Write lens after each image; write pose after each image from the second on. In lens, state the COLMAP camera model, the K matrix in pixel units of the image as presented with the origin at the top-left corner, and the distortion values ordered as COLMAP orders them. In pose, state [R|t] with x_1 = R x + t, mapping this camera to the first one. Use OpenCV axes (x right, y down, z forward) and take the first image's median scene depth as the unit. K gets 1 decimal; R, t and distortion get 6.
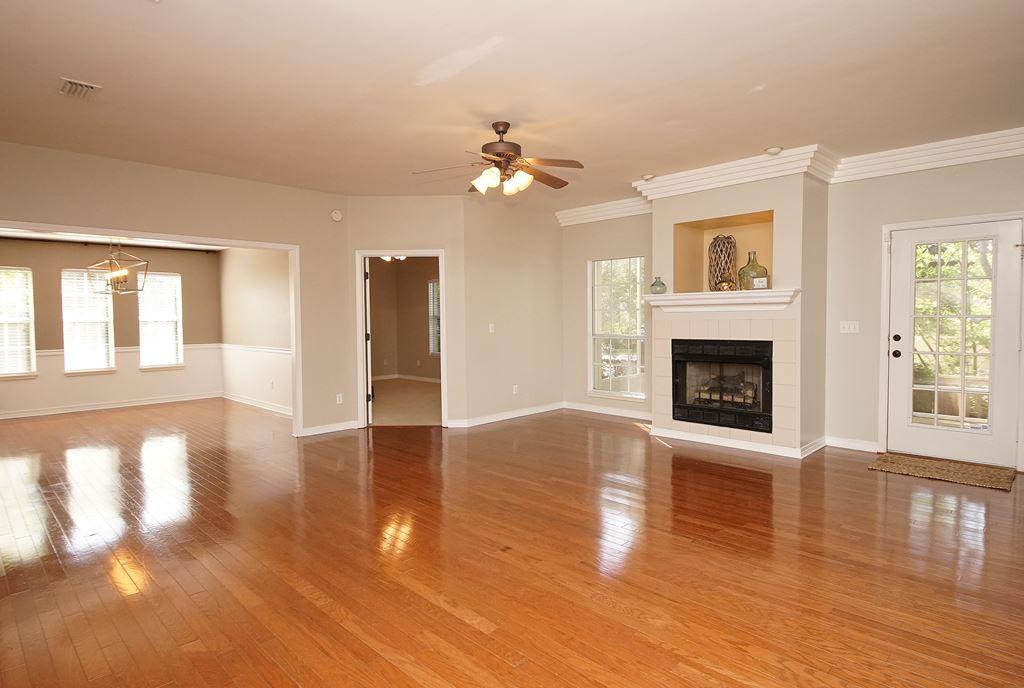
lens RADIAL K [[548.2, 0, 512.6], [0, 548.2, 341.6], [0, 0, 1]] dist [0.017572, -0.019132]
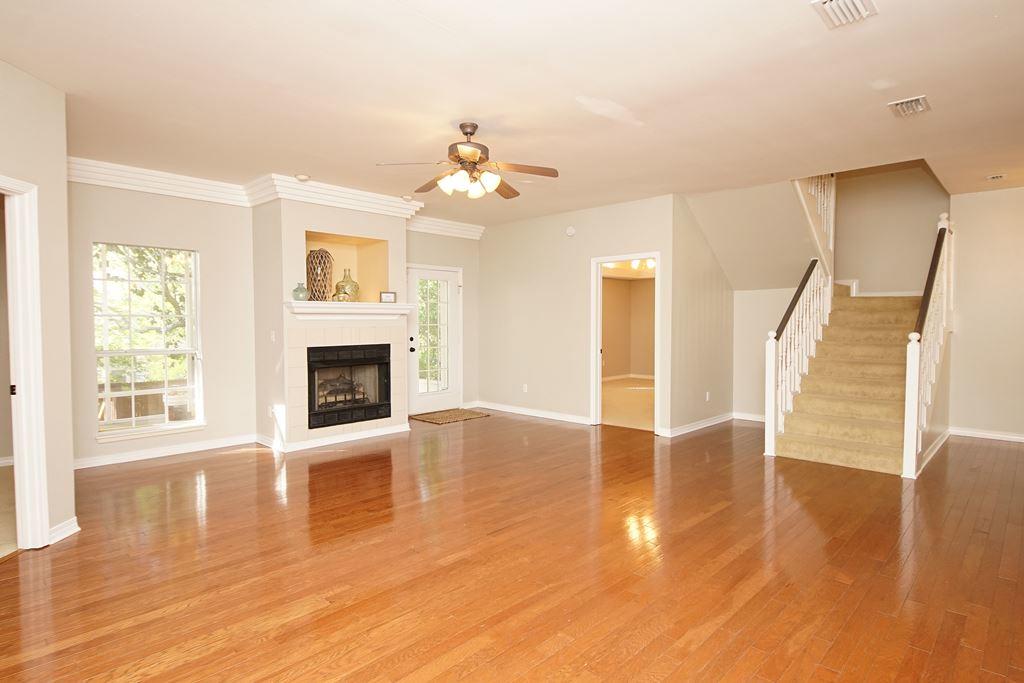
lens RADIAL K [[548.2, 0, 494.3], [0, 548.2, 331.0], [0, 0, 1]] dist [0.017572, -0.019132]
pose [[0.010145, -0.005846, 0.999931, -0.713998], [0.047921, 0.998837, 0.005353, -0.023650], [-0.998800, 0.047864, 0.010413, 0.678955]]
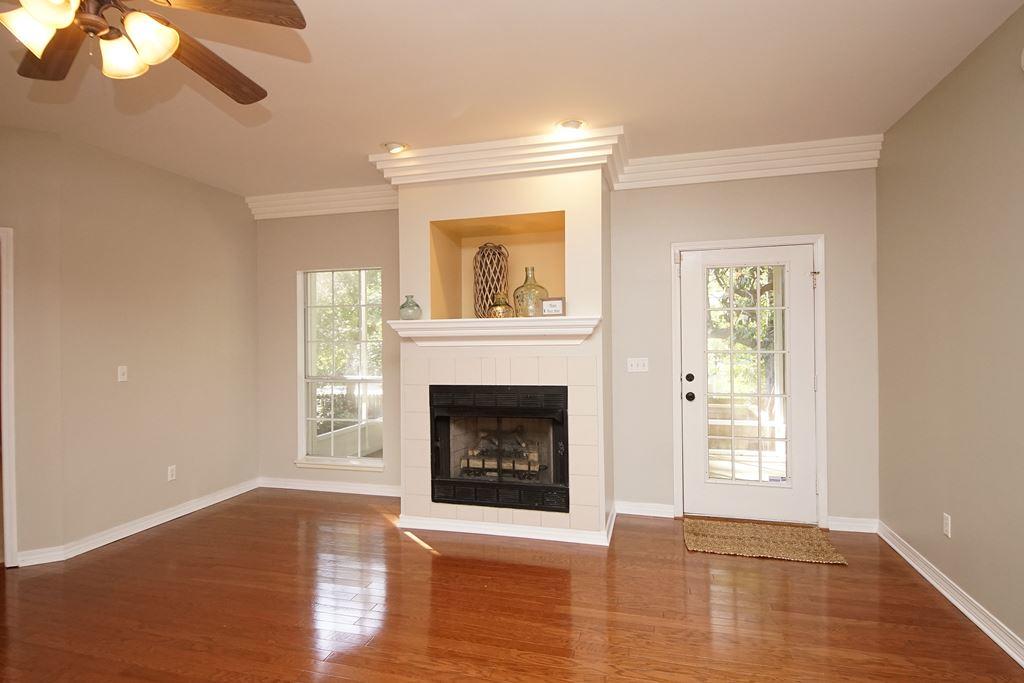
lens RADIAL K [[548.2, 0, 502.0], [0, 548.2, 340.4], [0, 0, 1]] dist [0.017572, -0.019132]
pose [[0.875199, 0.003910, 0.483747, 0.036052], [0.022880, 0.998514, -0.049466, -0.025535], [-0.483221, 0.054361, 0.873809, 0.359868]]
